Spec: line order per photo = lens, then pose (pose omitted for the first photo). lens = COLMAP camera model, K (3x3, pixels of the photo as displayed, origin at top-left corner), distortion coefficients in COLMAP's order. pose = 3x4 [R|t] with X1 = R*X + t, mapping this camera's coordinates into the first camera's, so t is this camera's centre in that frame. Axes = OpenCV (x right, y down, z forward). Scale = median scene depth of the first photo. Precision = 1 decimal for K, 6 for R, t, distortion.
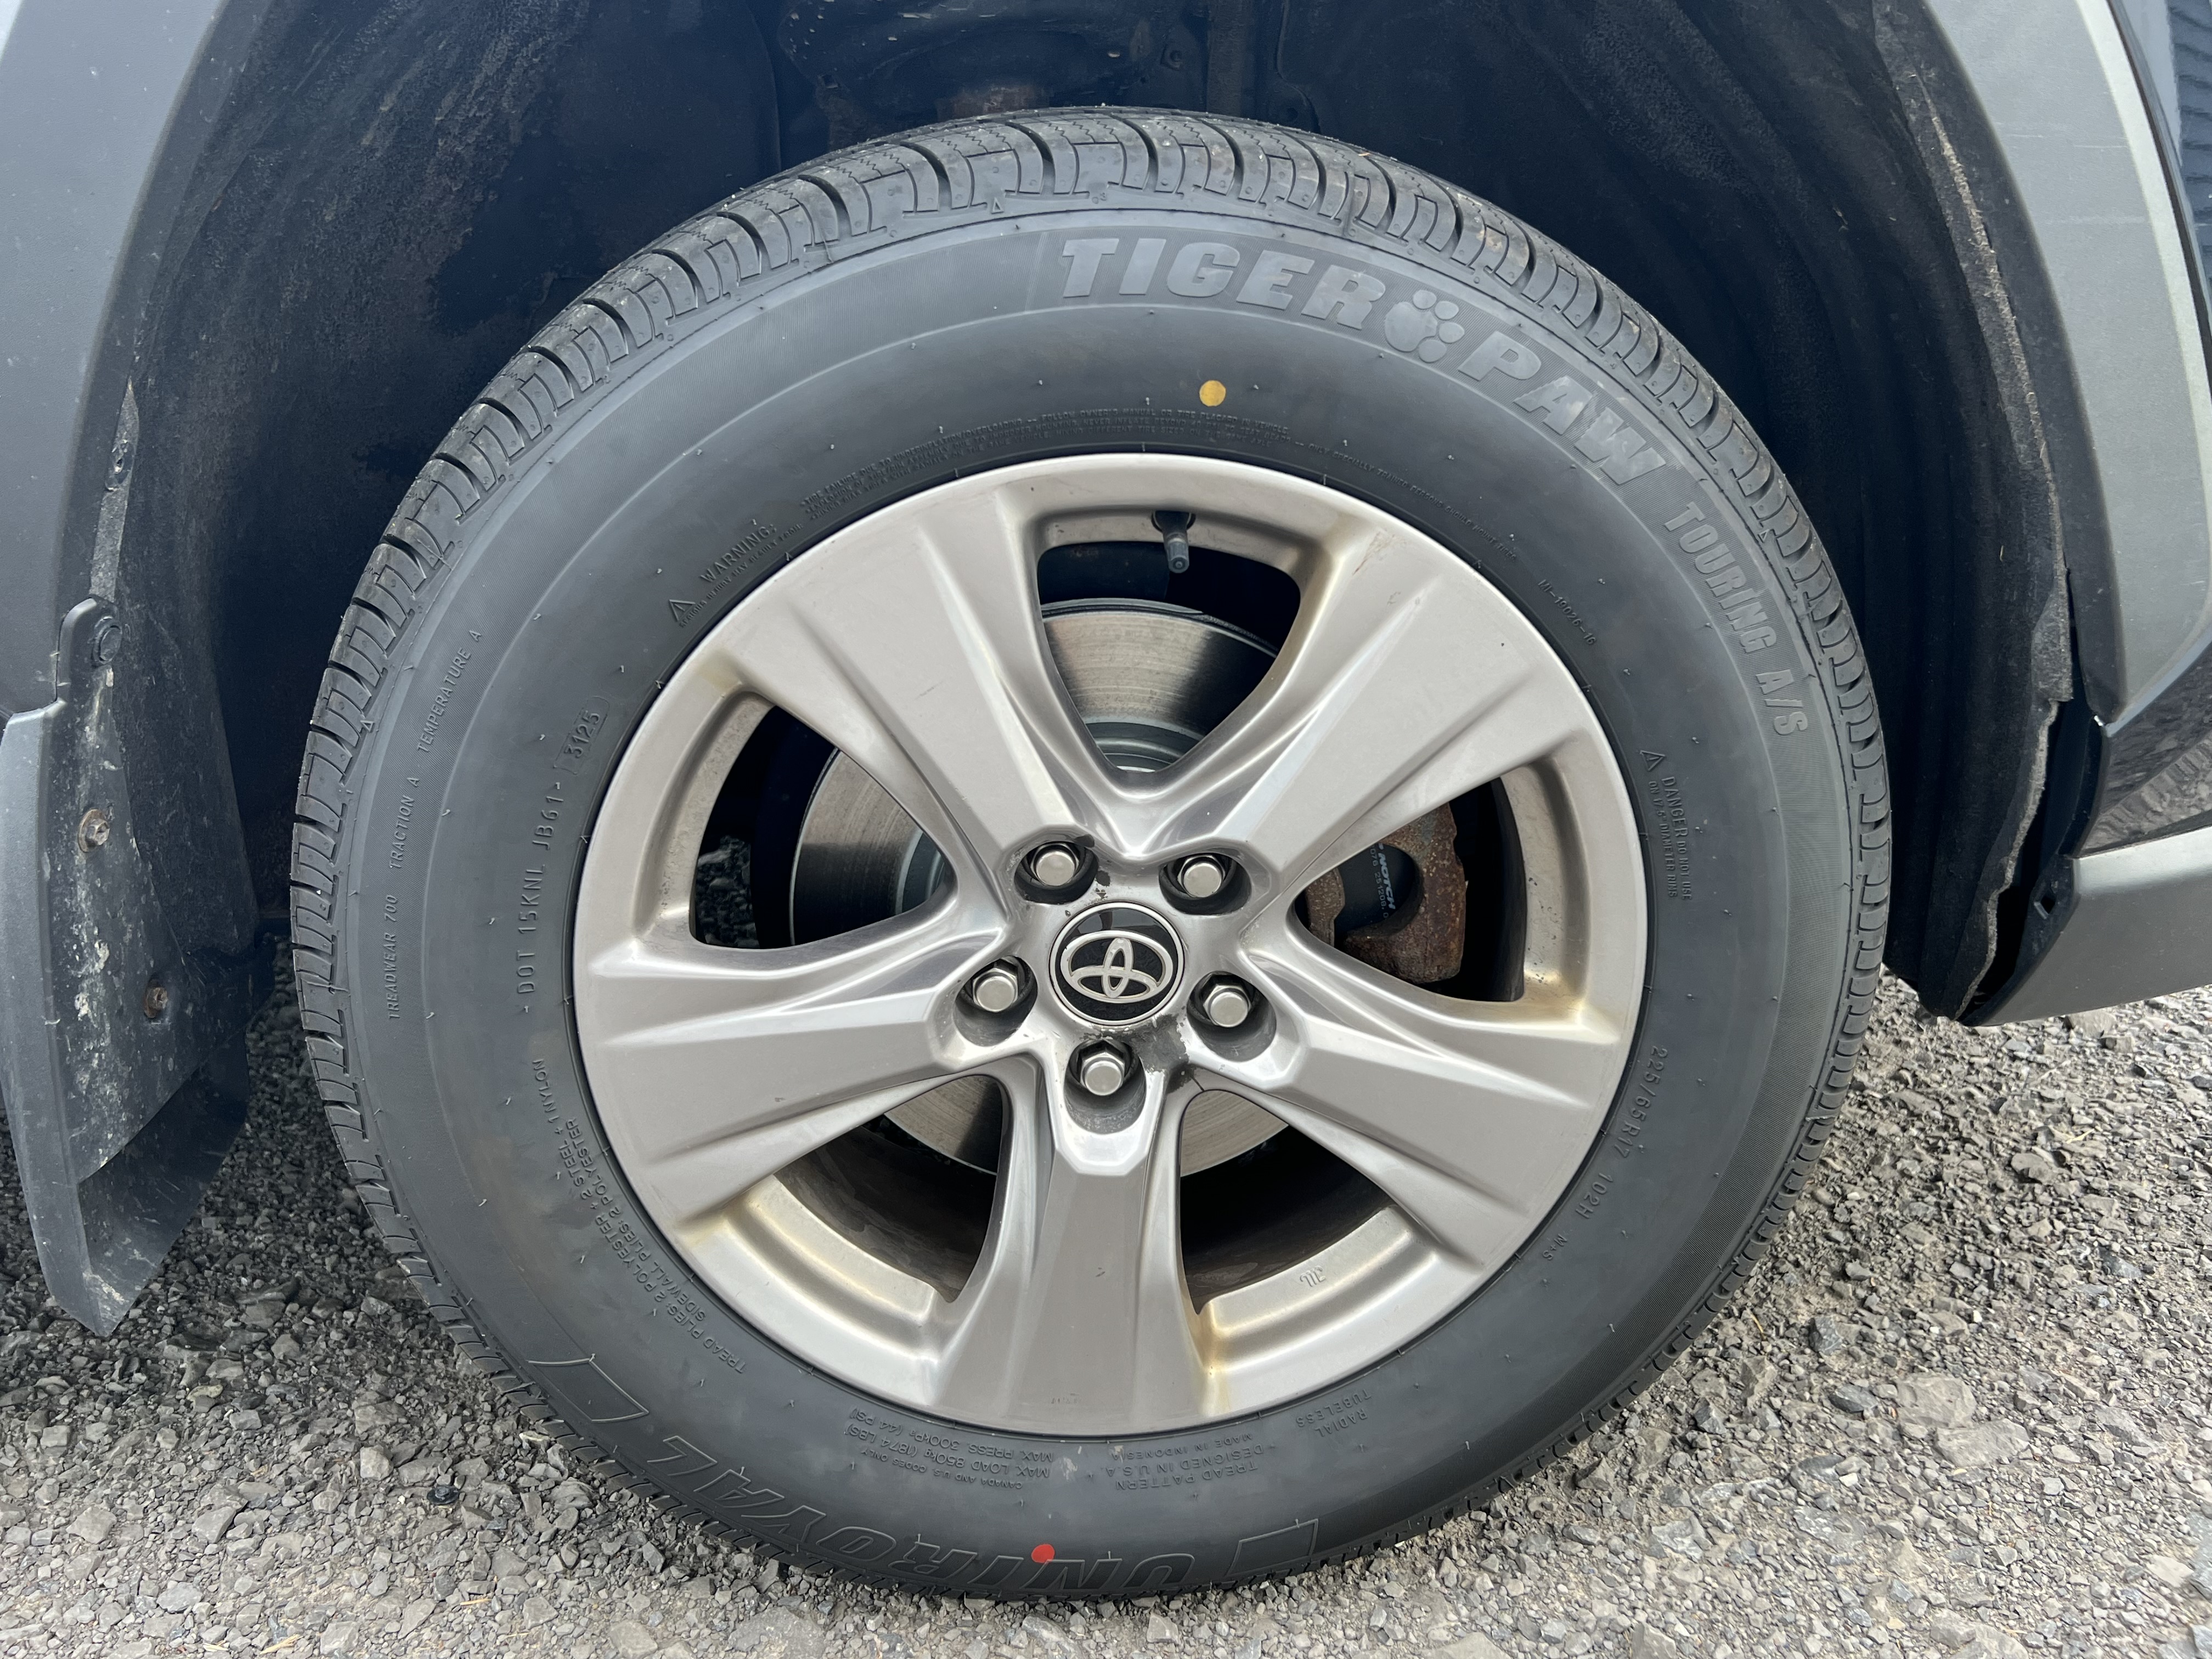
lens RADIAL K [[1805.6, 0, 1107.2], [0, 1805.6, 834.7], [0, 0, 1]] dist [0.005457, -0.003330]
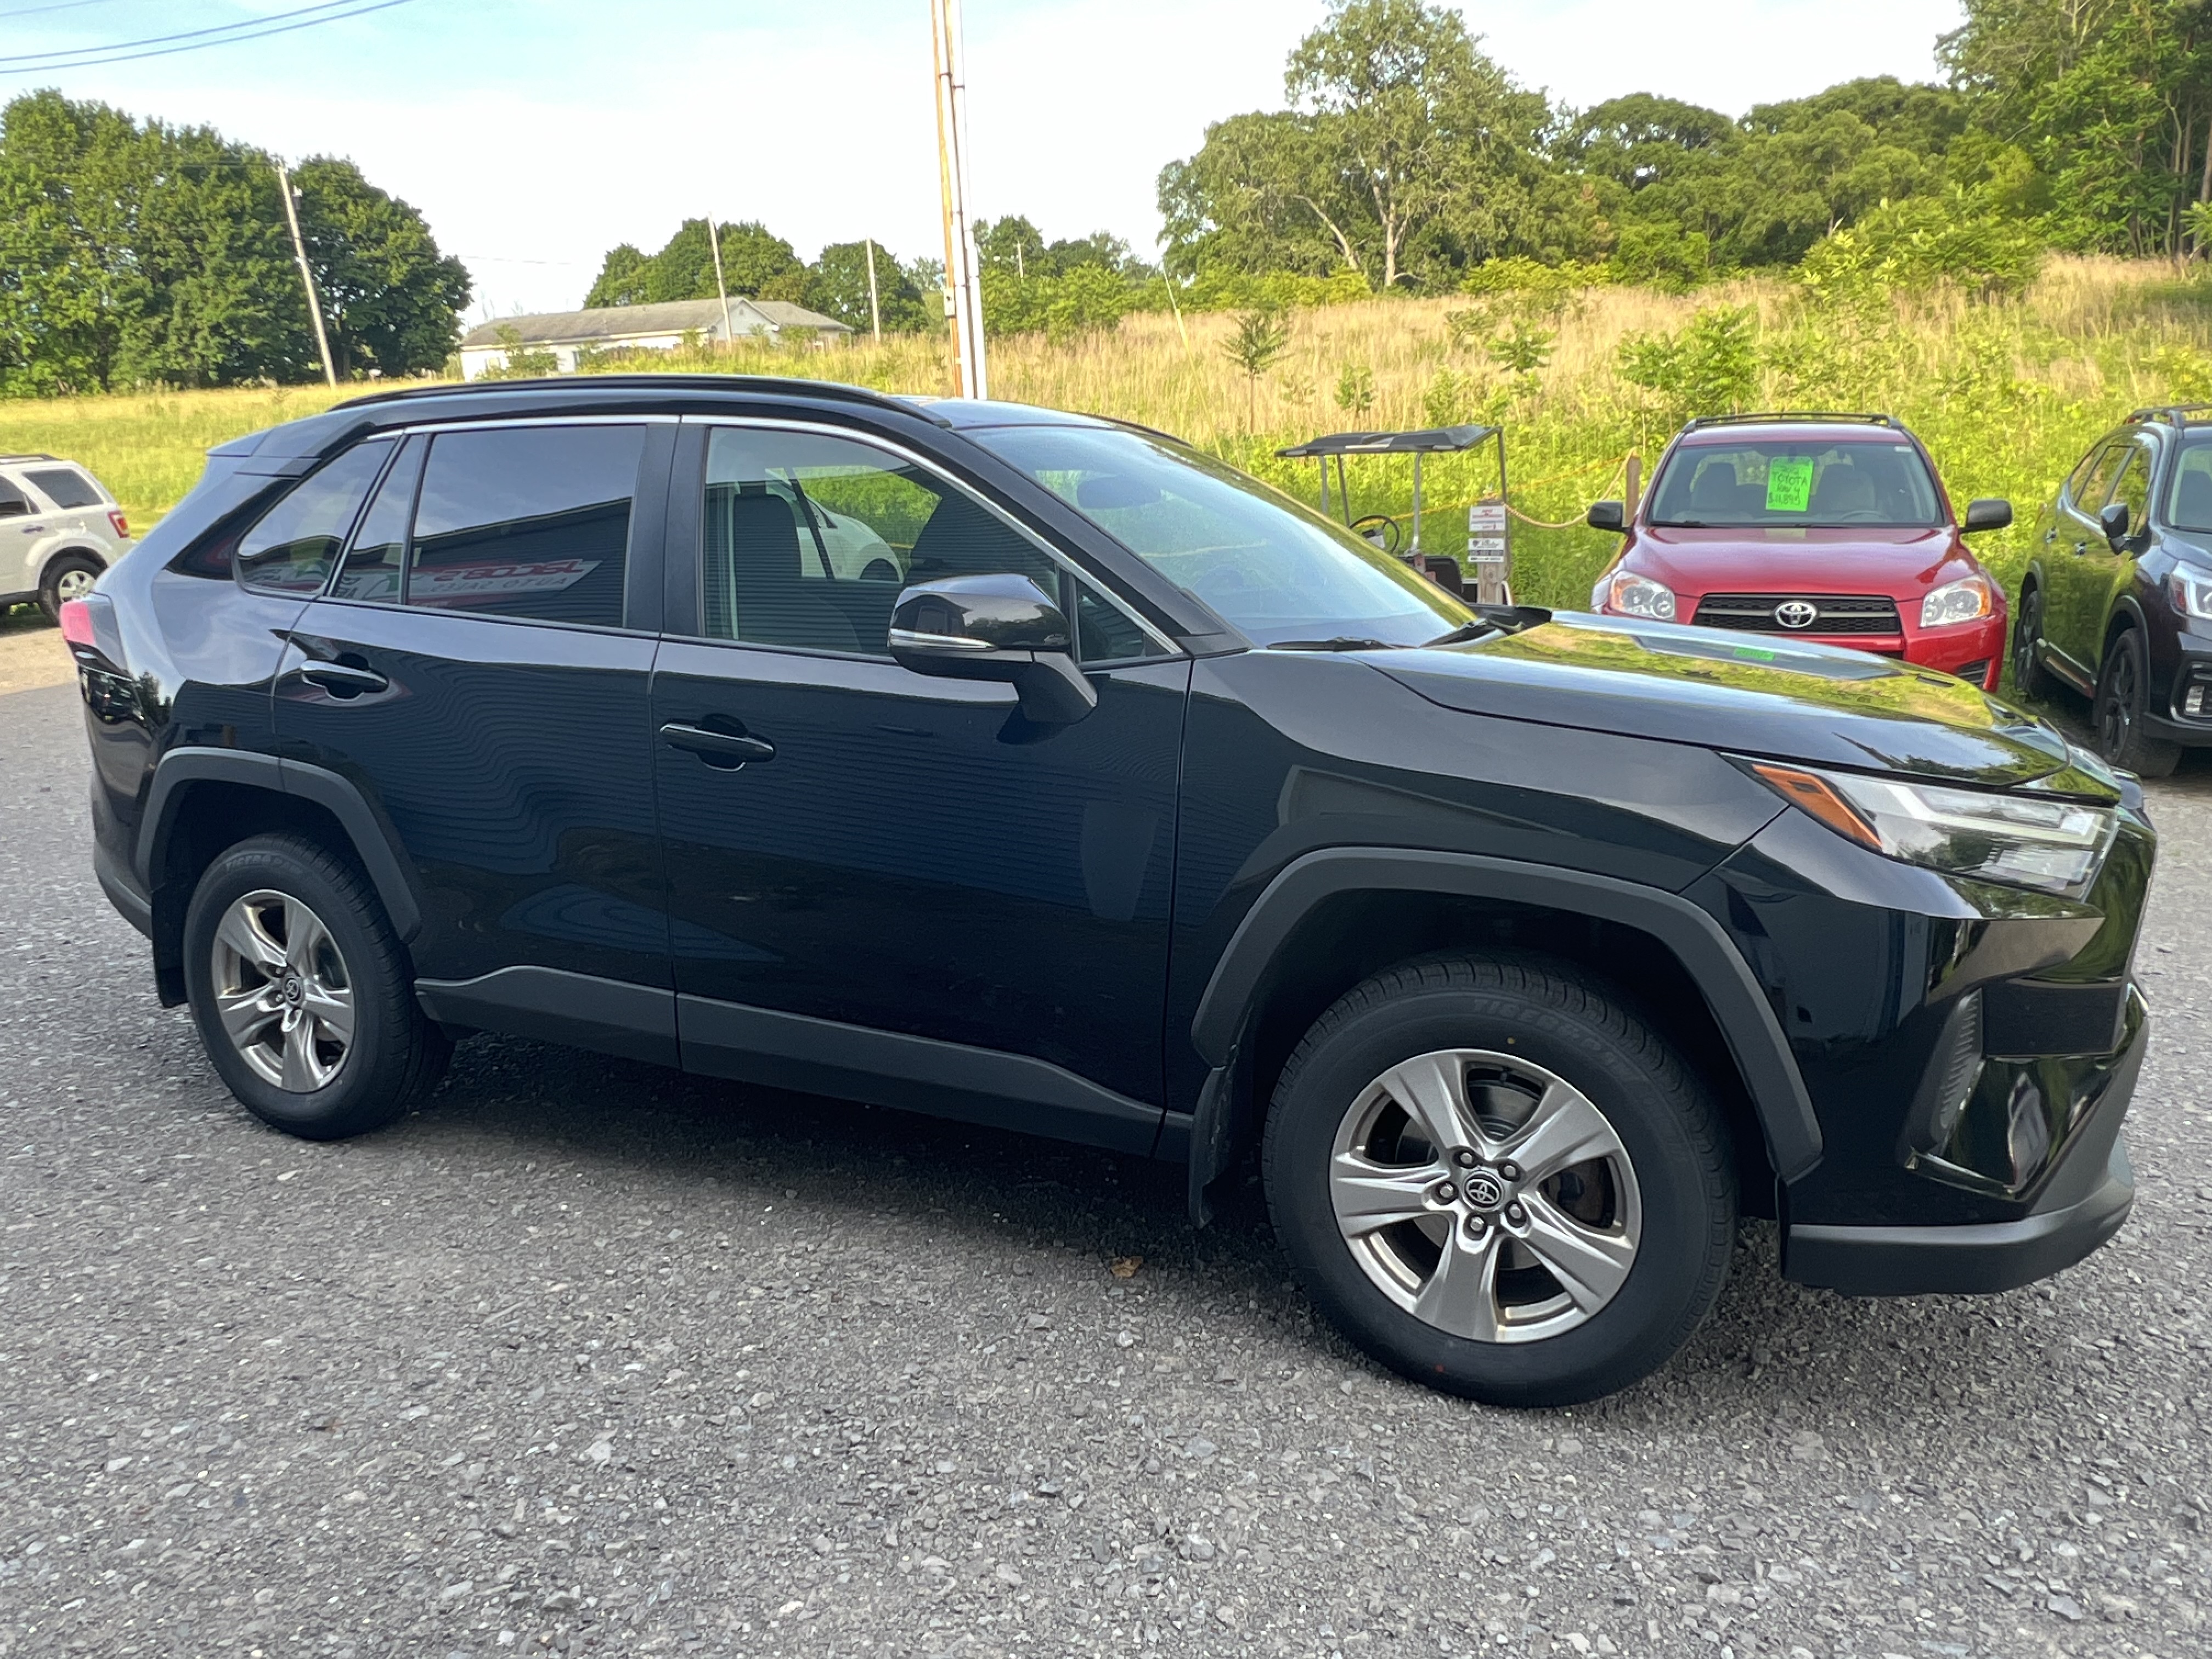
lens RADIAL K [[1554.6, 0, 1107.7], [0, 1554.6, 835.9], [0, 0, 1]] dist [-0.005569, -0.000494]
pose [[0.862305, 0.106386, -0.495089, 0.775797], [-0.189498, 0.974439, -0.120662, -0.093282], [0.469597, 0.197866, 0.860423, -1.986655]]
